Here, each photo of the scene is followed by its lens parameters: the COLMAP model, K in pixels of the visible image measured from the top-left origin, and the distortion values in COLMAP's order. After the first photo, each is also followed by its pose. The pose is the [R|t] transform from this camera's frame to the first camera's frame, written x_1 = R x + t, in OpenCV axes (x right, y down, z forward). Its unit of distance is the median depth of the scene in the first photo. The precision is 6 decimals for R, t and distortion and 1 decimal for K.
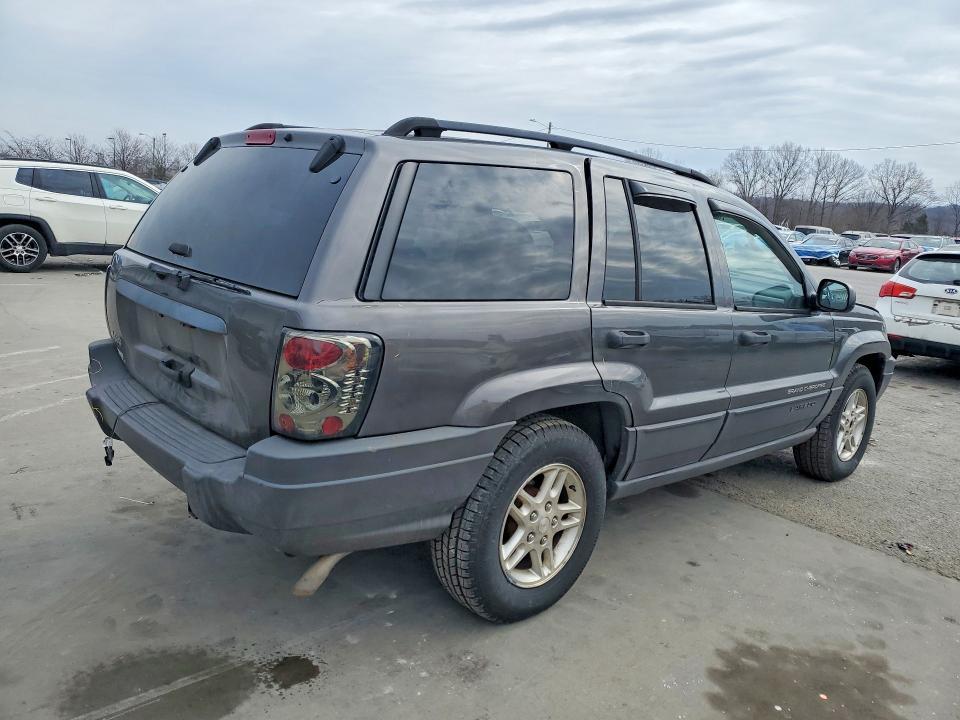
lens RADIAL K [[755.1, 0, 486.1], [0, 755.1, 356.4], [0, 0, 1]] dist [0.018302, -0.002759]
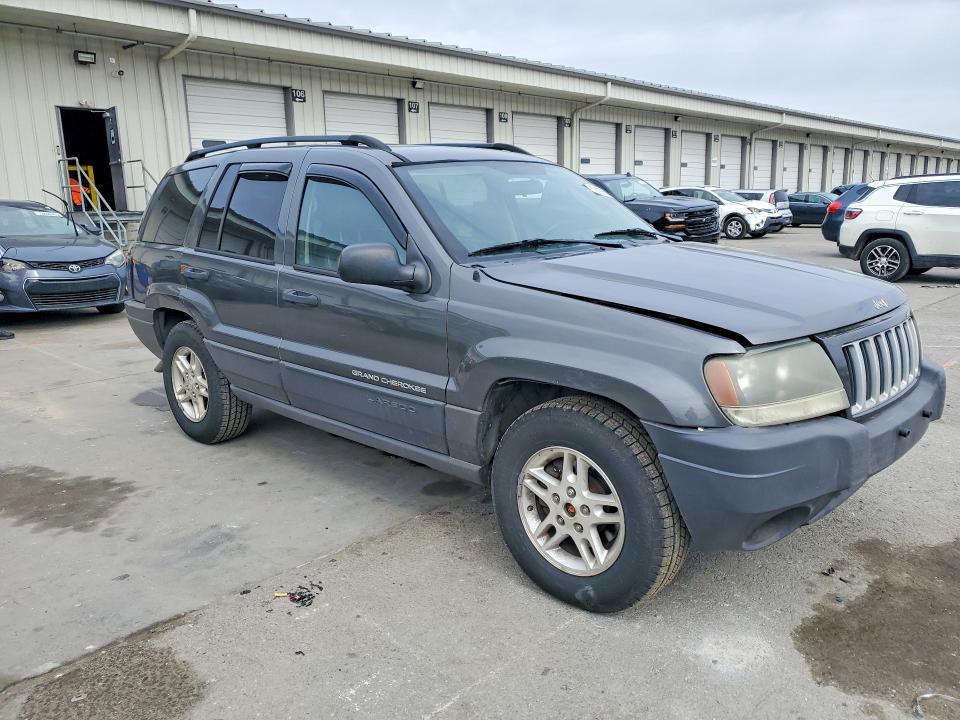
lens RADIAL K [[755.1, 0, 489.8], [0, 755.1, 365.5], [0, 0, 1]] dist [0.018302, -0.002759]
pose [[0.062389, 0.133512, -0.989081, 1.596278], [-0.167598, 0.978341, 0.121490, -0.115983], [0.983879, 0.158189, 0.083414, 1.367651]]
